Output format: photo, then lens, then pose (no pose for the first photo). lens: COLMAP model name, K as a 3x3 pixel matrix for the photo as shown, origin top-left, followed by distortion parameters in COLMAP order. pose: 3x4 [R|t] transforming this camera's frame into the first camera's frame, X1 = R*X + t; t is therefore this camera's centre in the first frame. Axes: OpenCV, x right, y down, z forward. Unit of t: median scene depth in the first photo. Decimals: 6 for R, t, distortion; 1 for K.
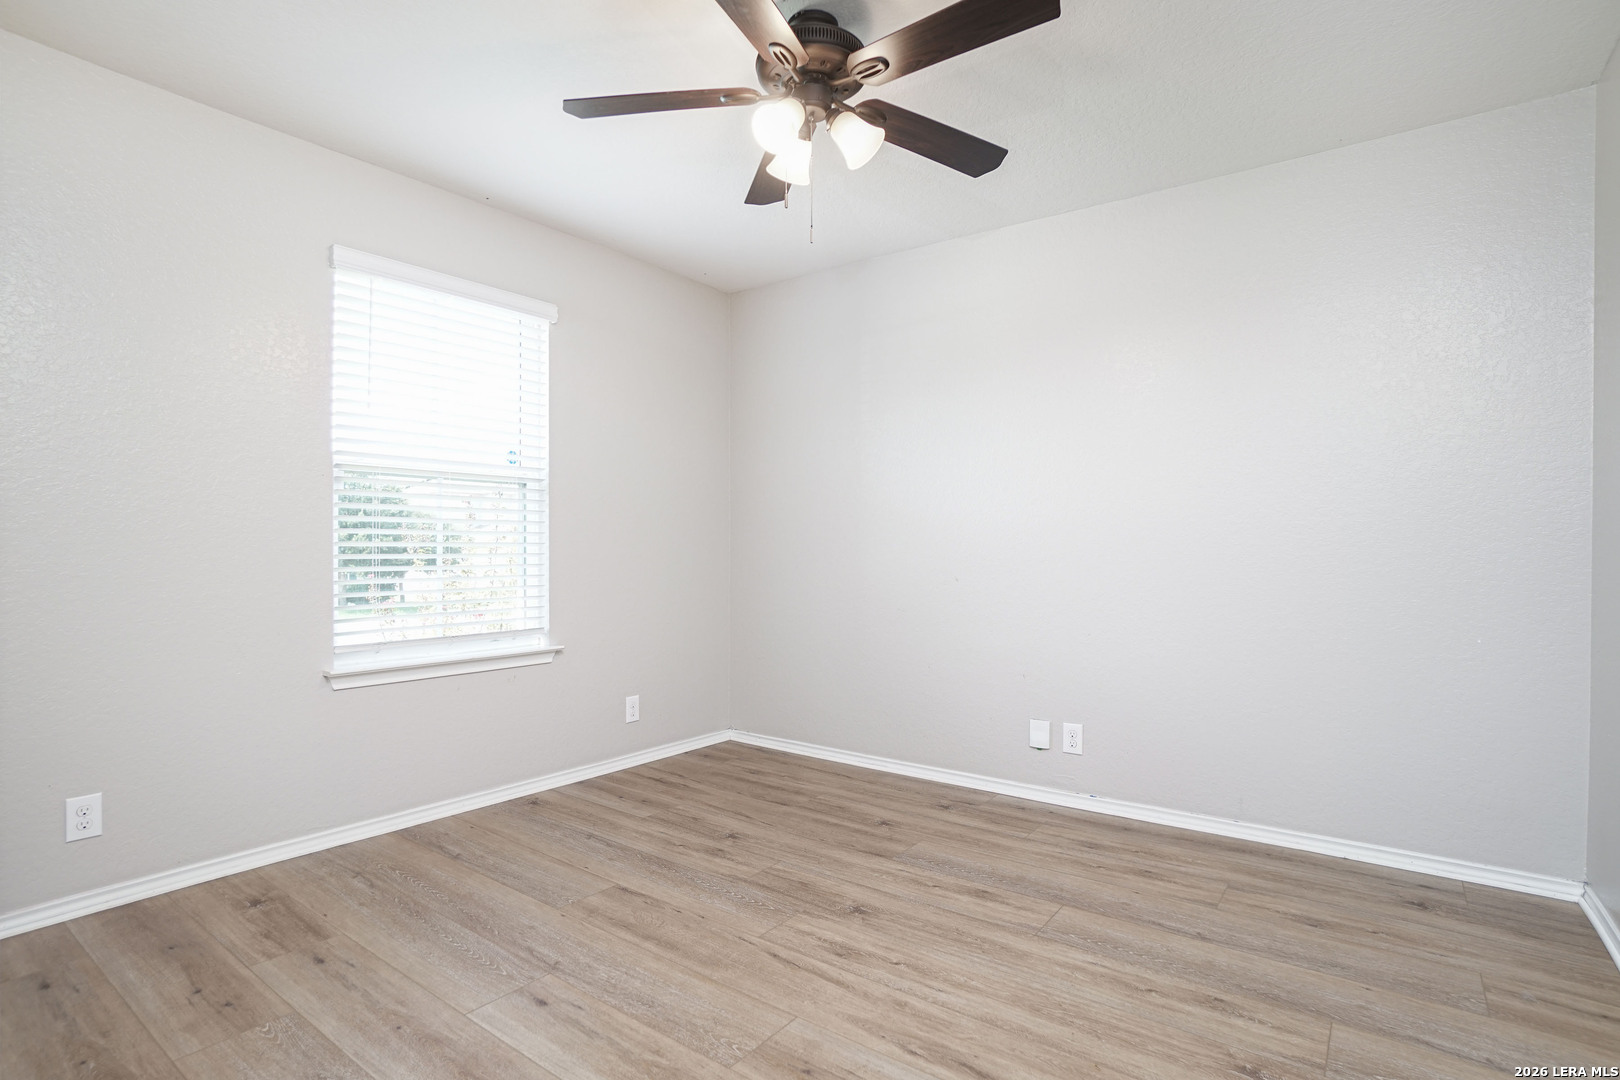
lens RADIAL K [[799.3, 0, 801.1], [0, 799.3, 544.0], [0, 0, 1]] dist [-0.046630, 0.024533]
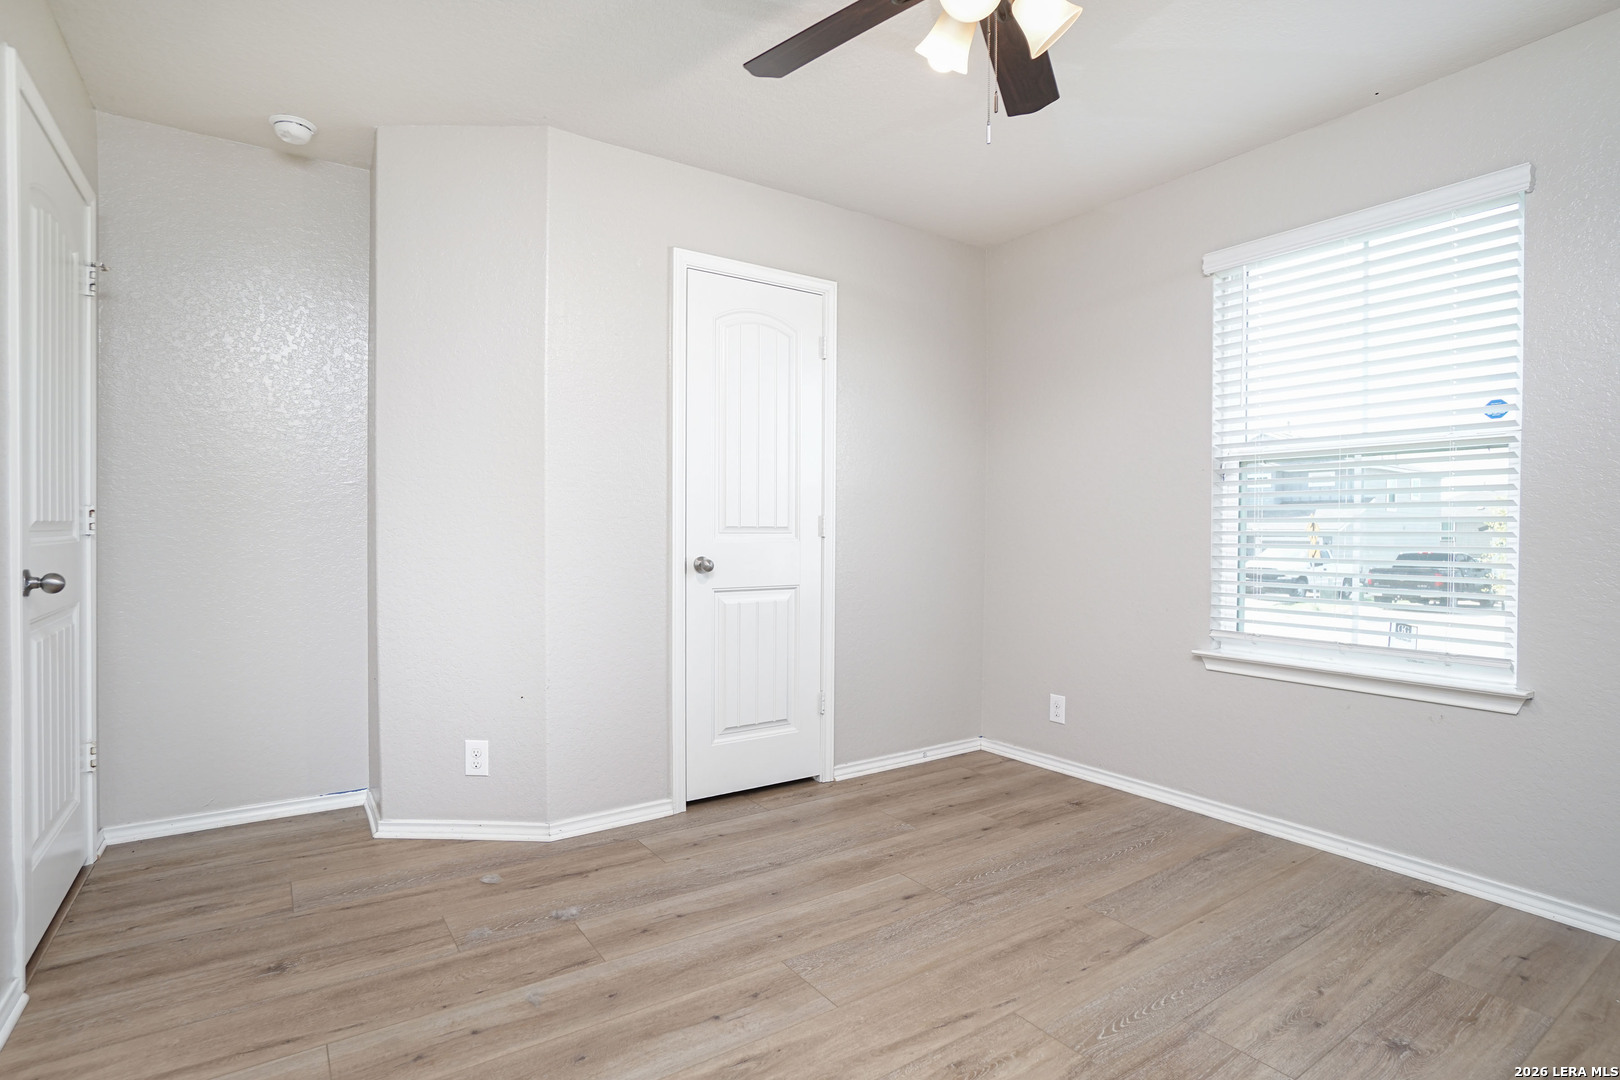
lens RADIAL K [[799.3, 0, 801.1], [0, 799.3, 544.0], [0, 0, 1]] dist [-0.046630, 0.024533]
pose [[-0.317920, 0.006436, -0.948096, 0.689538], [0.000935, 0.999979, 0.006474, 0.003696], [0.948117, 0.001172, -0.317919, 0.918291]]
